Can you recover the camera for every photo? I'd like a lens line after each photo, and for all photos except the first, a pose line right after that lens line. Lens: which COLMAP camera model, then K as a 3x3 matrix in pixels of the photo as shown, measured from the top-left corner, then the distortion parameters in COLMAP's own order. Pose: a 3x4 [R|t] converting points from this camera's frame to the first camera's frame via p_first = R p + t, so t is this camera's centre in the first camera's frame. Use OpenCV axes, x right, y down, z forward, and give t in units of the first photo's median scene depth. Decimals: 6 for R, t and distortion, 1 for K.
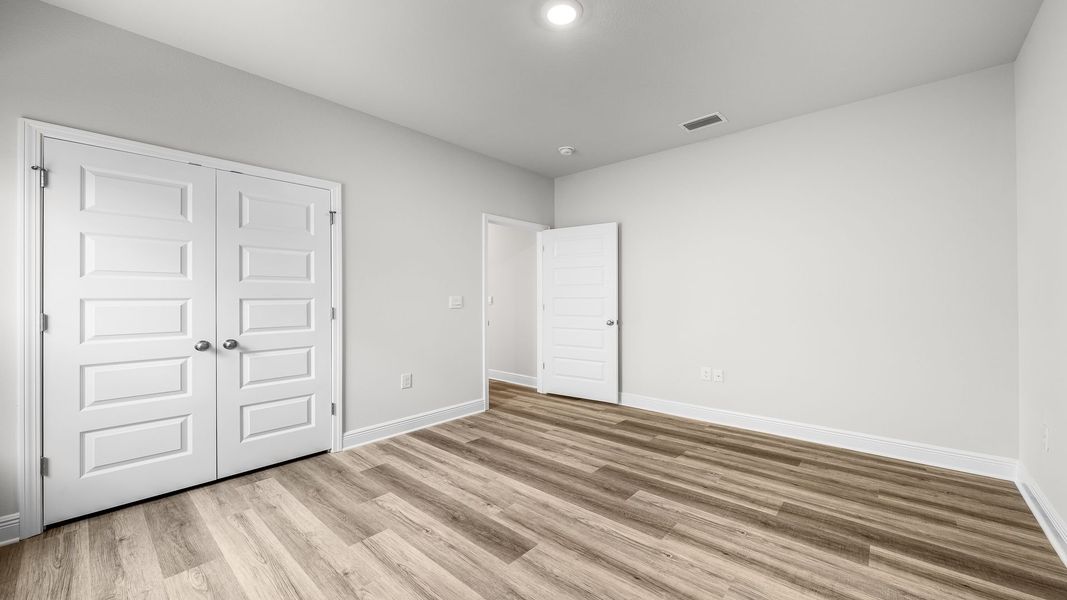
lens RADIAL K [[412.8, 0, 539.7], [0, 412.8, 290.7], [0, 0, 1]] dist [-0.003880, -0.000205]
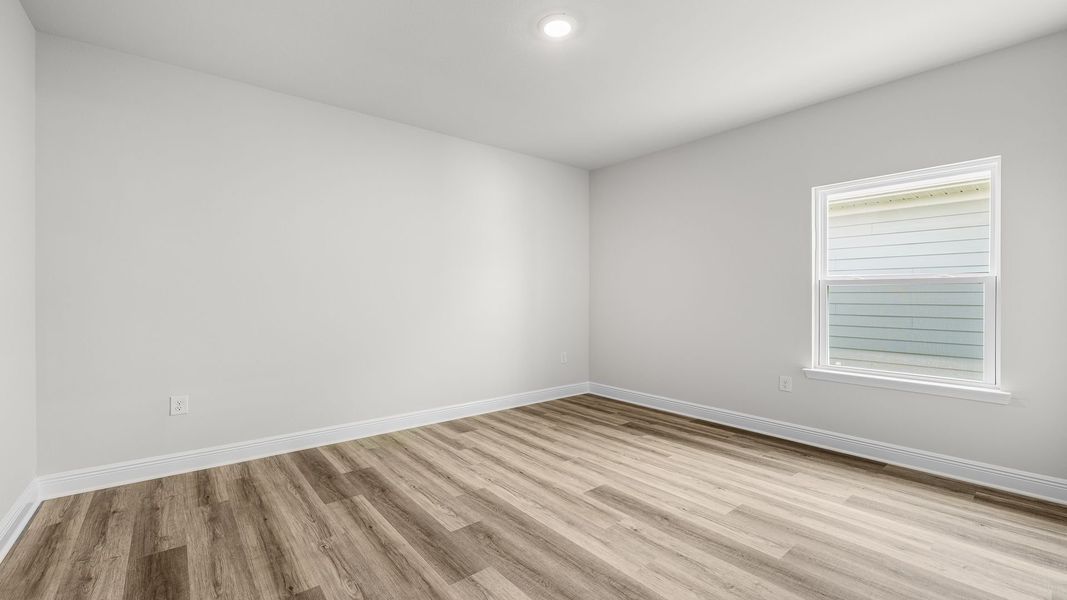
lens RADIAL K [[412.8, 0, 533.7], [0, 412.8, 296.3], [0, 0, 1]] dist [-0.003880, -0.000205]
pose [[-0.985346, 0.001946, 0.170557, -0.060890], [-0.000825, 0.999869, -0.016172, 0.036120], [-0.170566, -0.016076, -0.985215, 1.909349]]
